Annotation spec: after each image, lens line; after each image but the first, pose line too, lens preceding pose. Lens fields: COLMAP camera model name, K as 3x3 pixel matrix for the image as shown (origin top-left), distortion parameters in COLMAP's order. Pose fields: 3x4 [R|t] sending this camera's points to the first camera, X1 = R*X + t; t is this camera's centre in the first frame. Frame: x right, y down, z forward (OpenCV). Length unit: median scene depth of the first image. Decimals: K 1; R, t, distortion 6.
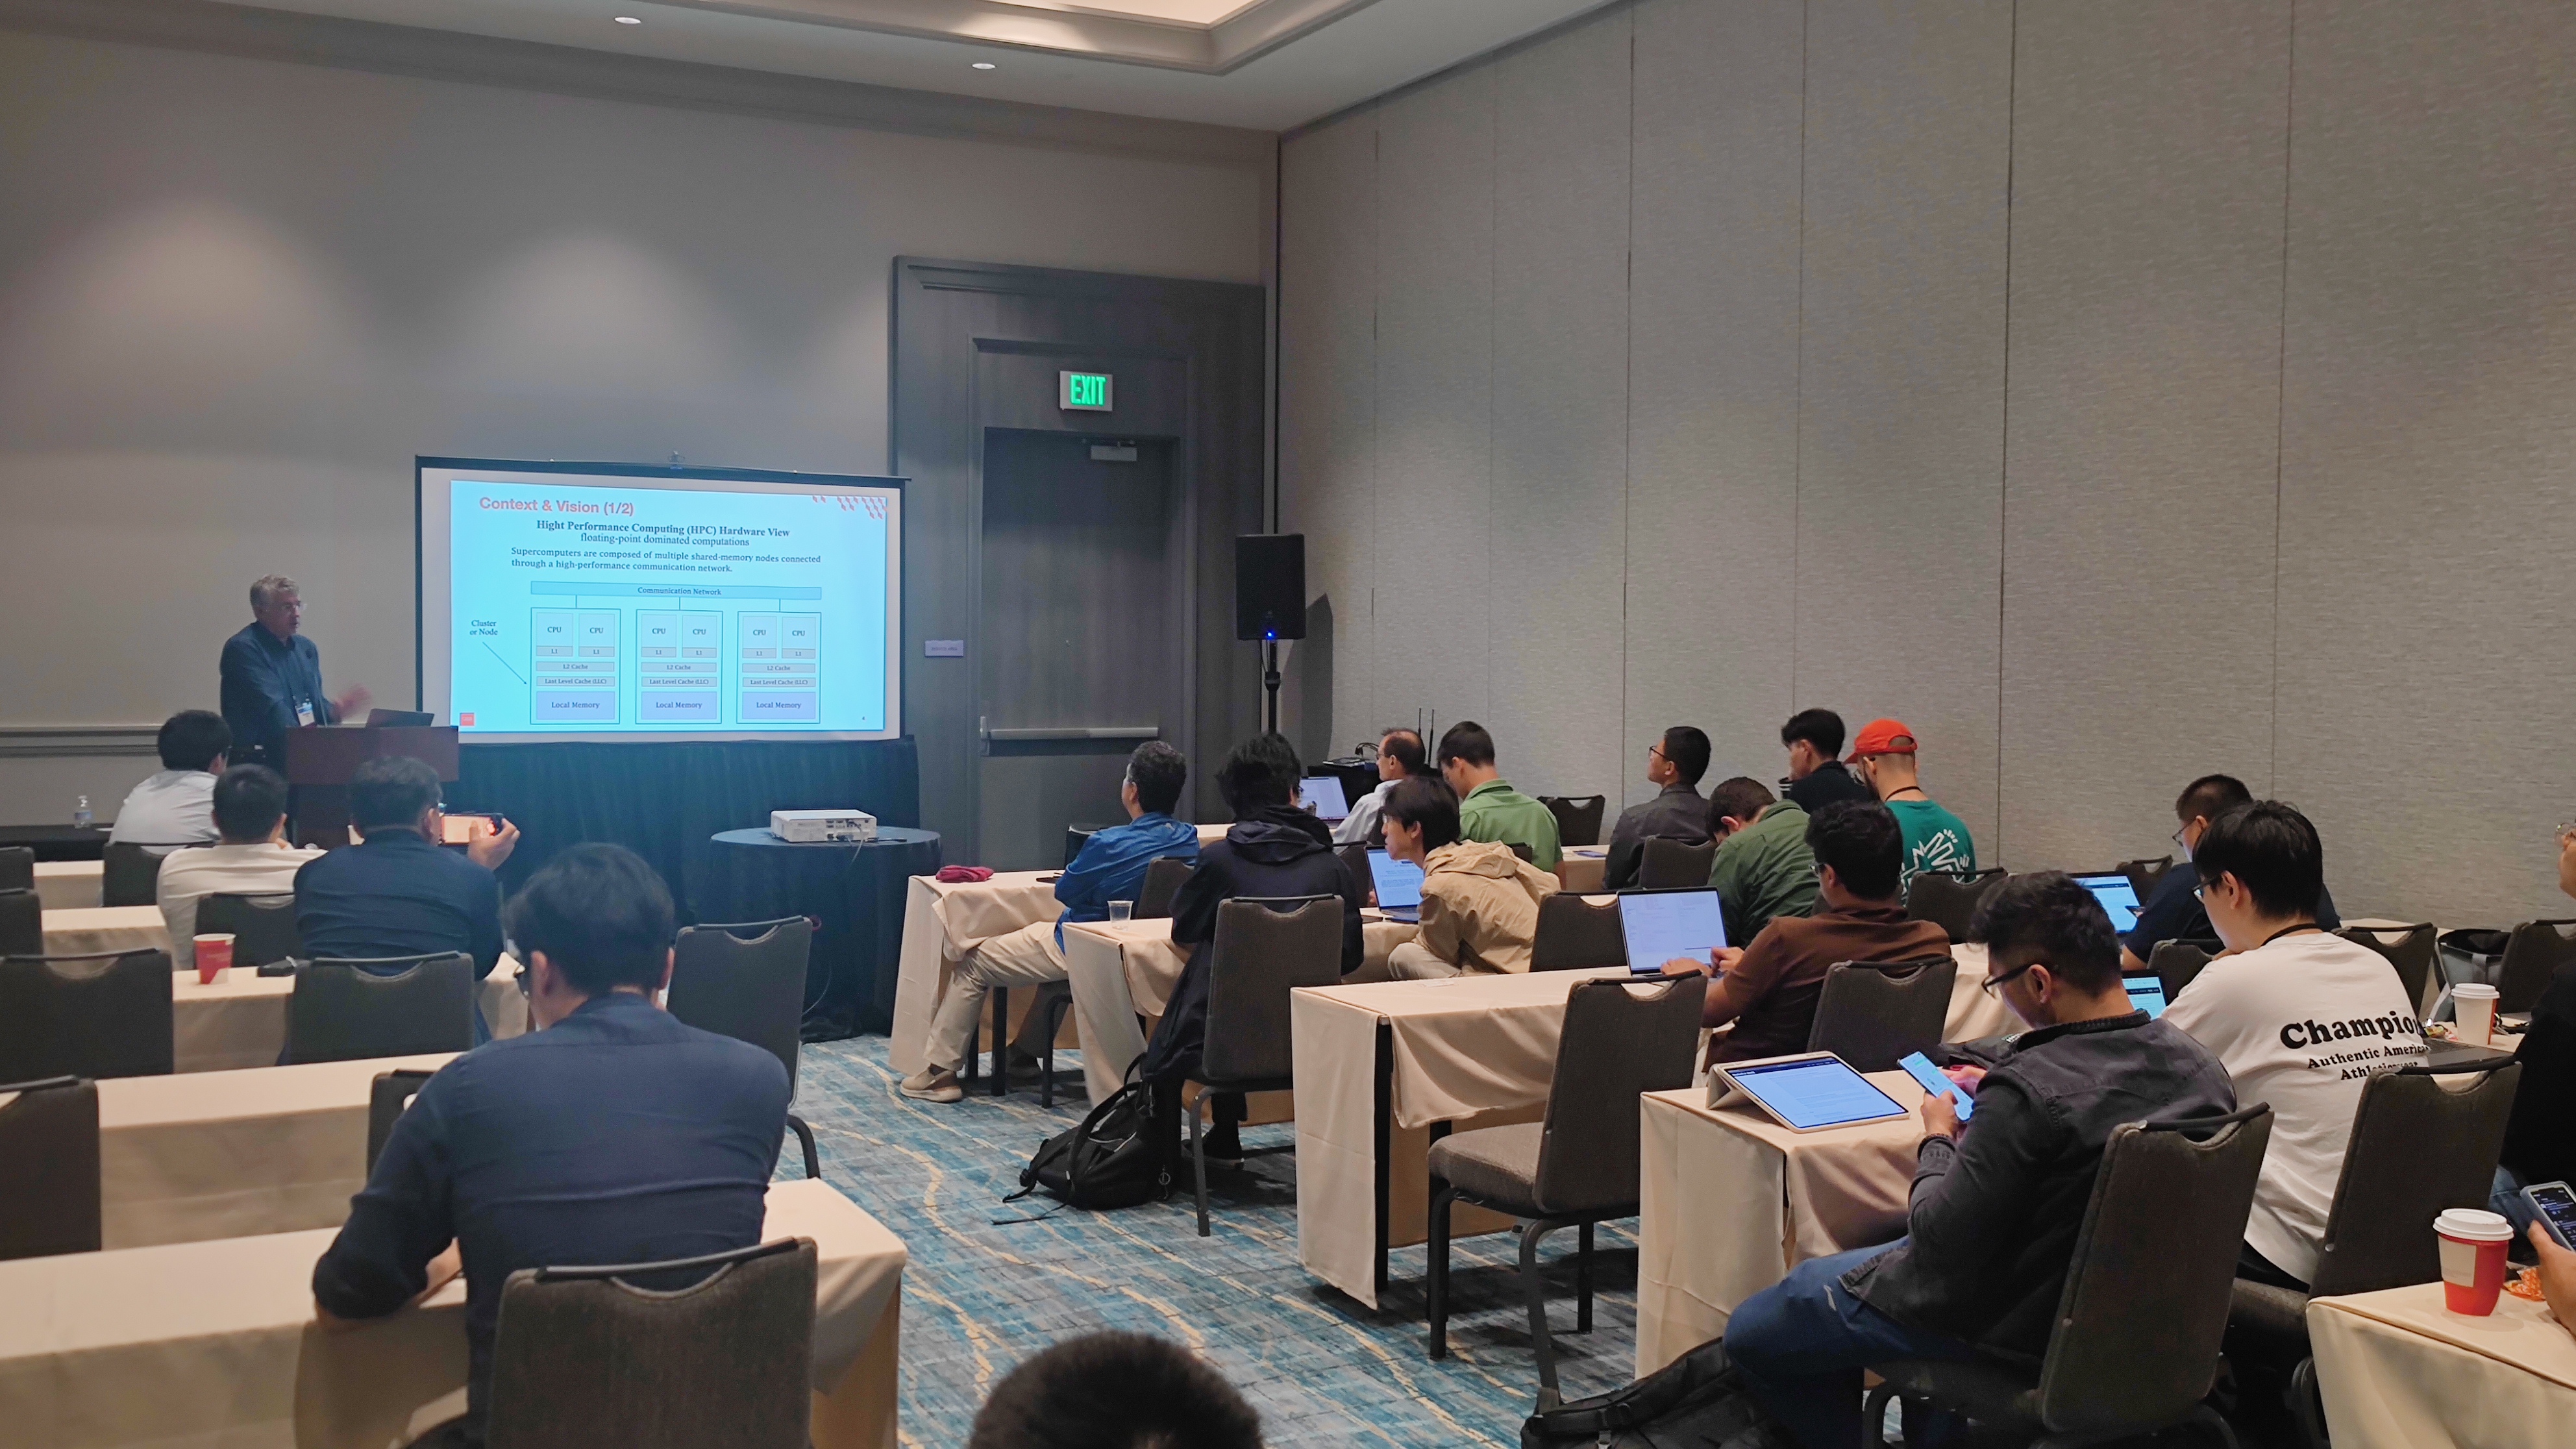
lens RADIAL K [[2348.5, 0, 1325.1], [0, 2348.5, 710.9], [0, 0, 1]] dist [0.009316, 0.000000]
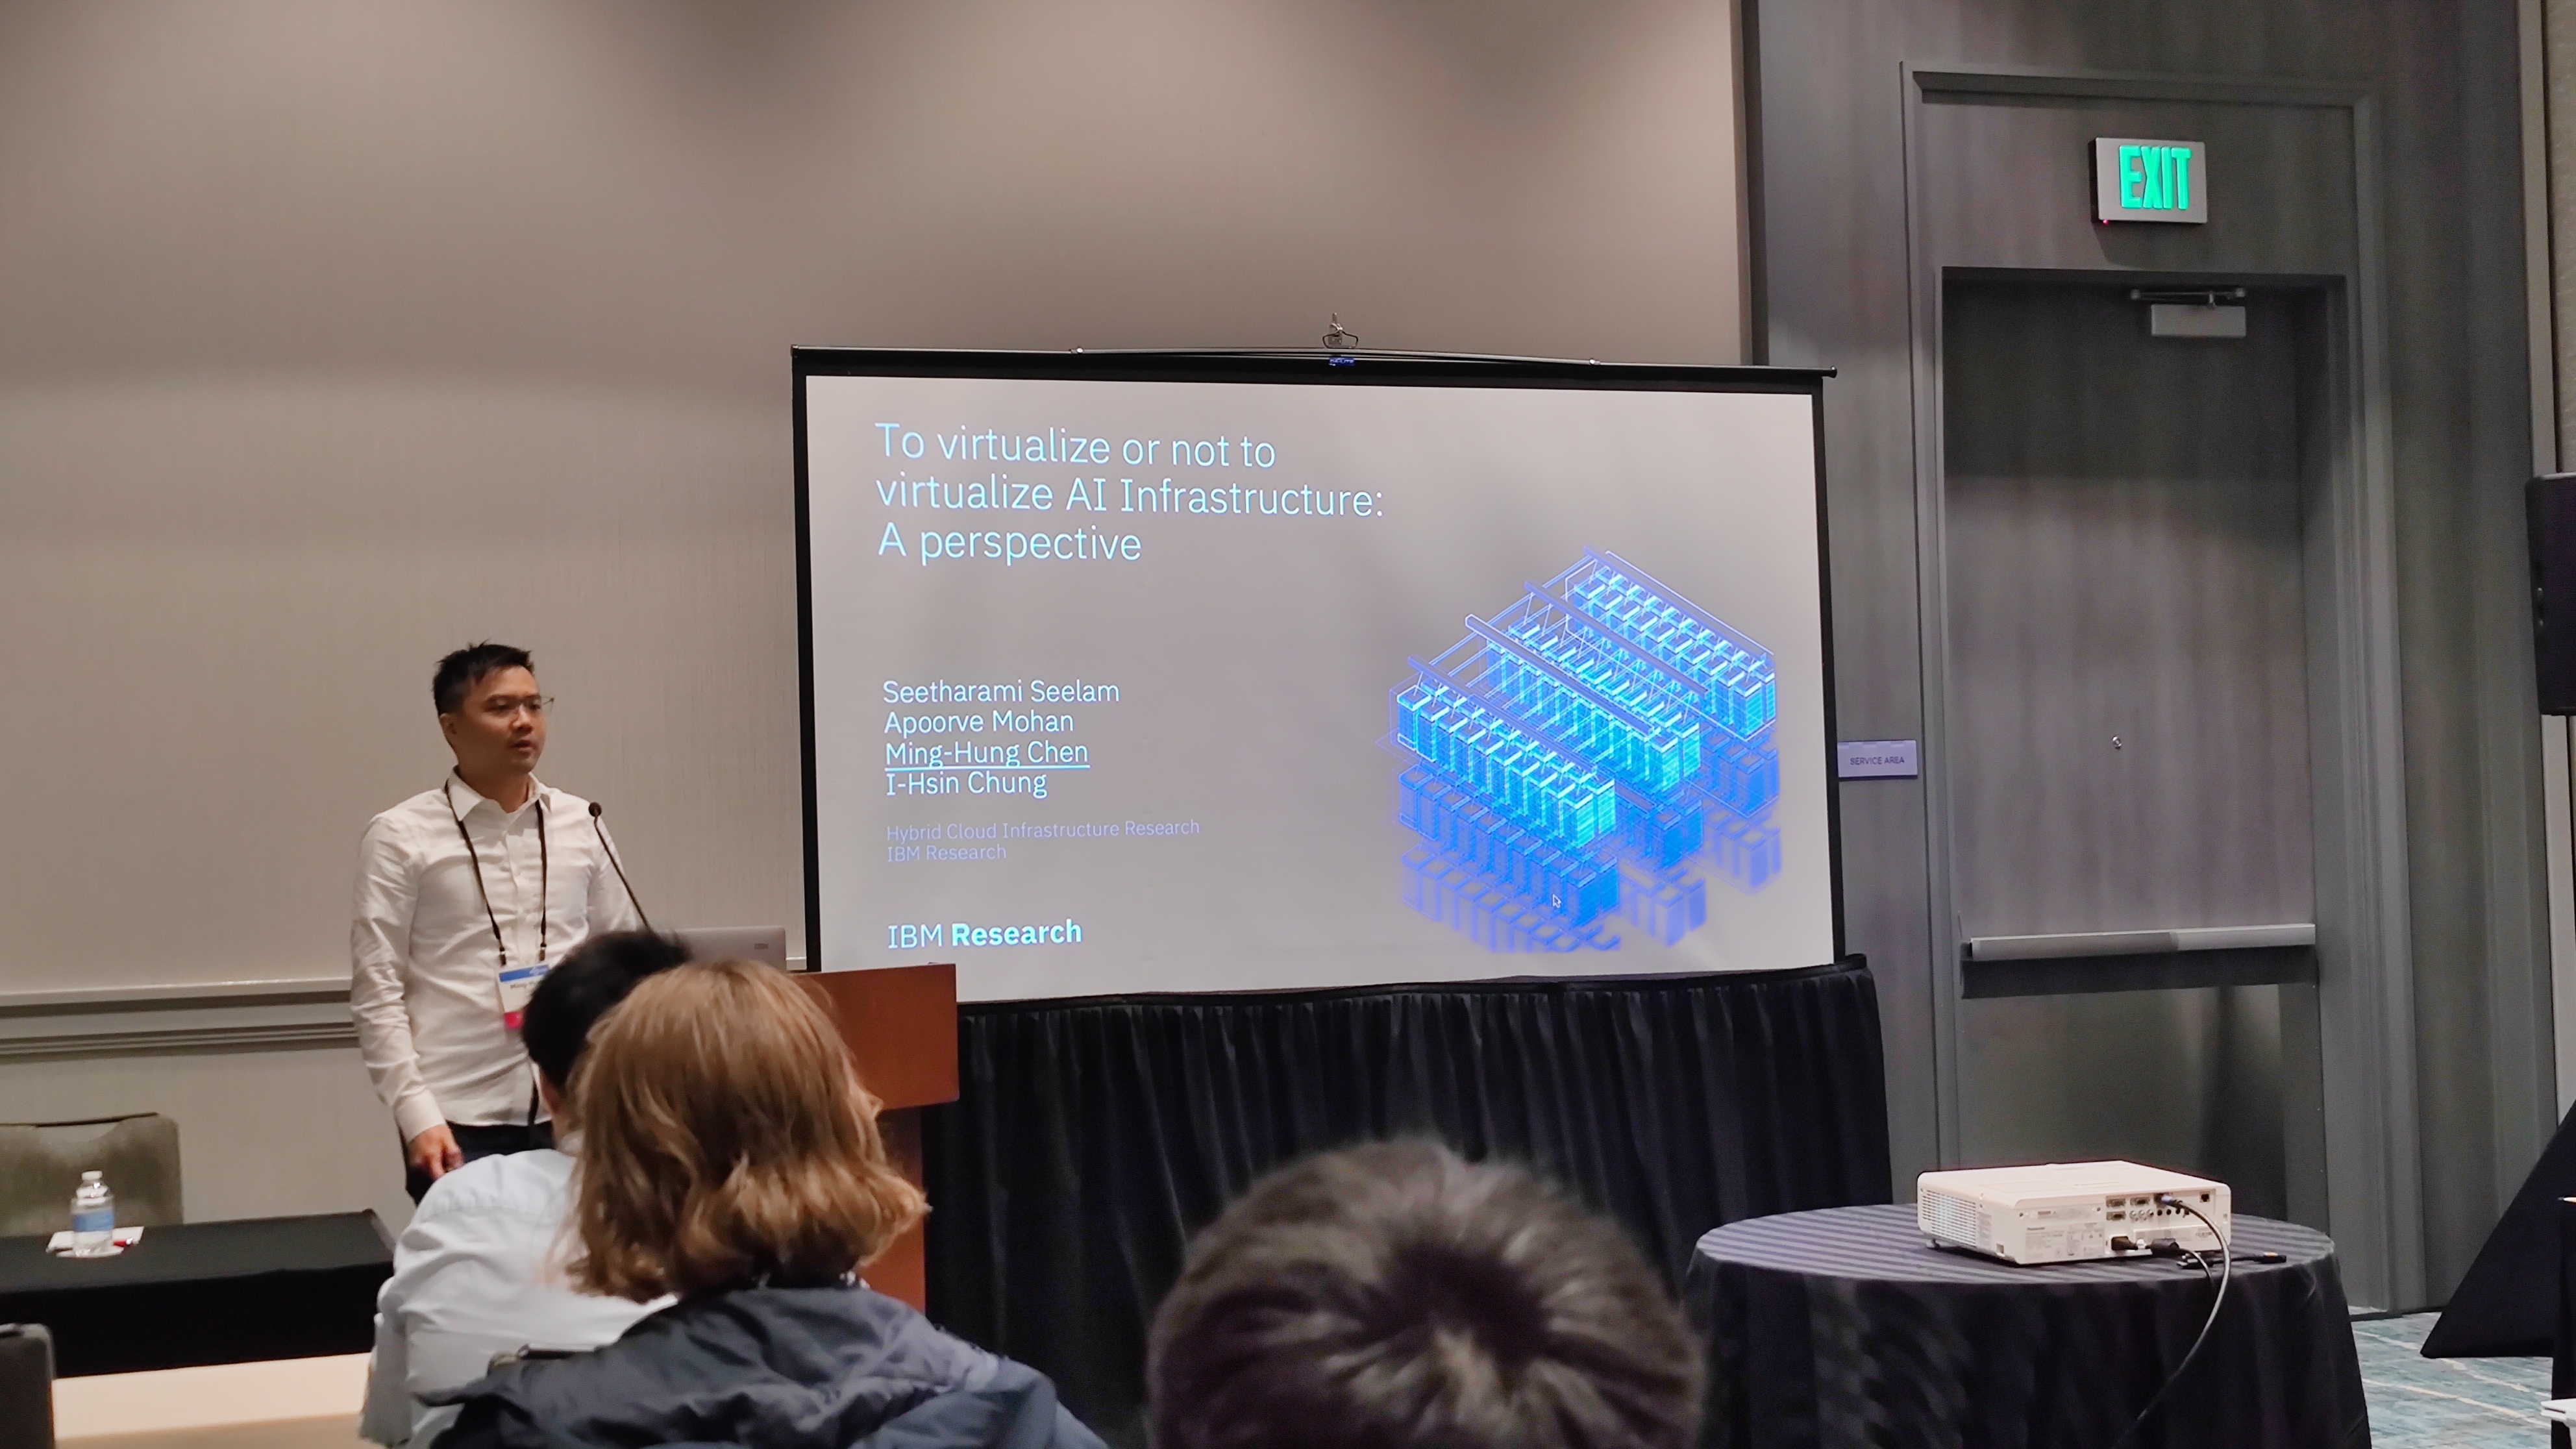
lens RADIAL K [[3522.0, 0, 1244.8], [0, 3522.0, 712.5], [0, 0, 1]] dist [0.015565, 0.000000]
pose [[0.987238, -0.042277, -0.153537, -0.188019], [0.033086, 0.997532, -0.061932, 0.001864], [0.155776, 0.056062, 0.986200, 0.338221]]
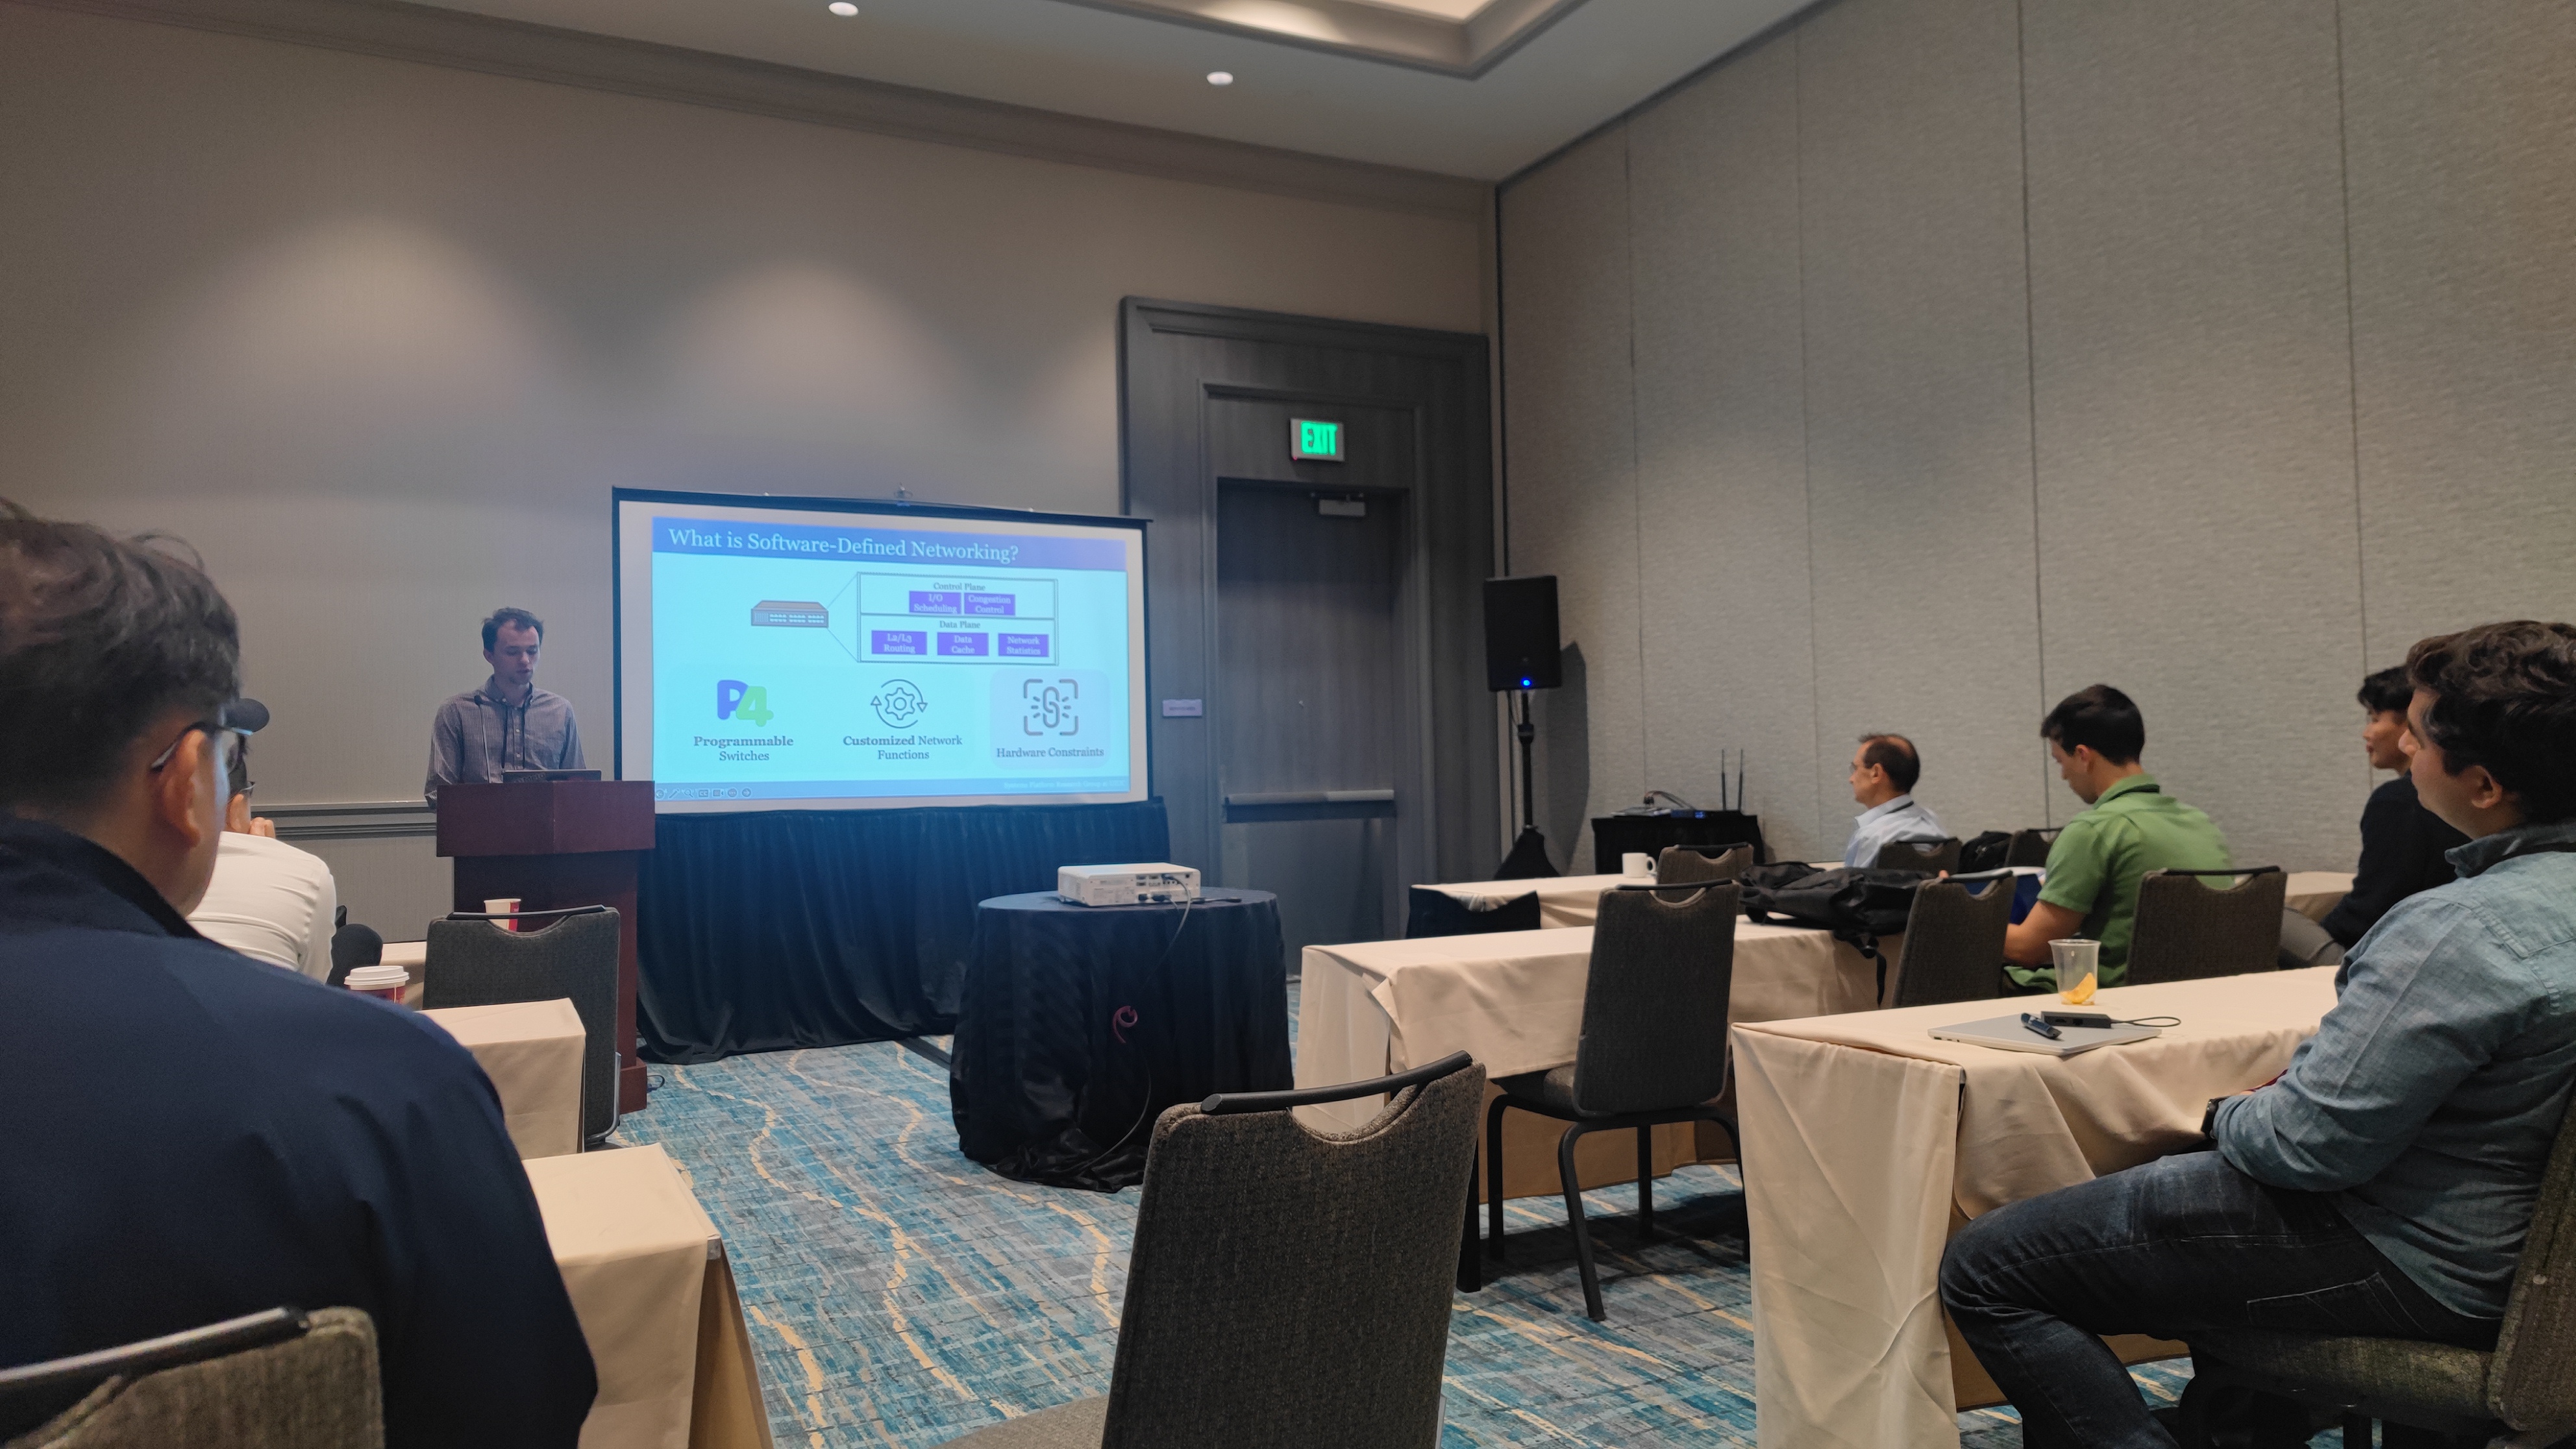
lens RADIAL K [[1671.7, 0, 1280.7], [0, 1671.7, 723.9], [0, 0, 1]] dist [0.003578, -0.015193]
pose [[0.999228, -0.031517, -0.023475, -0.112982], [0.029977, 0.997545, -0.063284, 0.024650], [0.025411, 0.062531, 0.997719, 0.350268]]
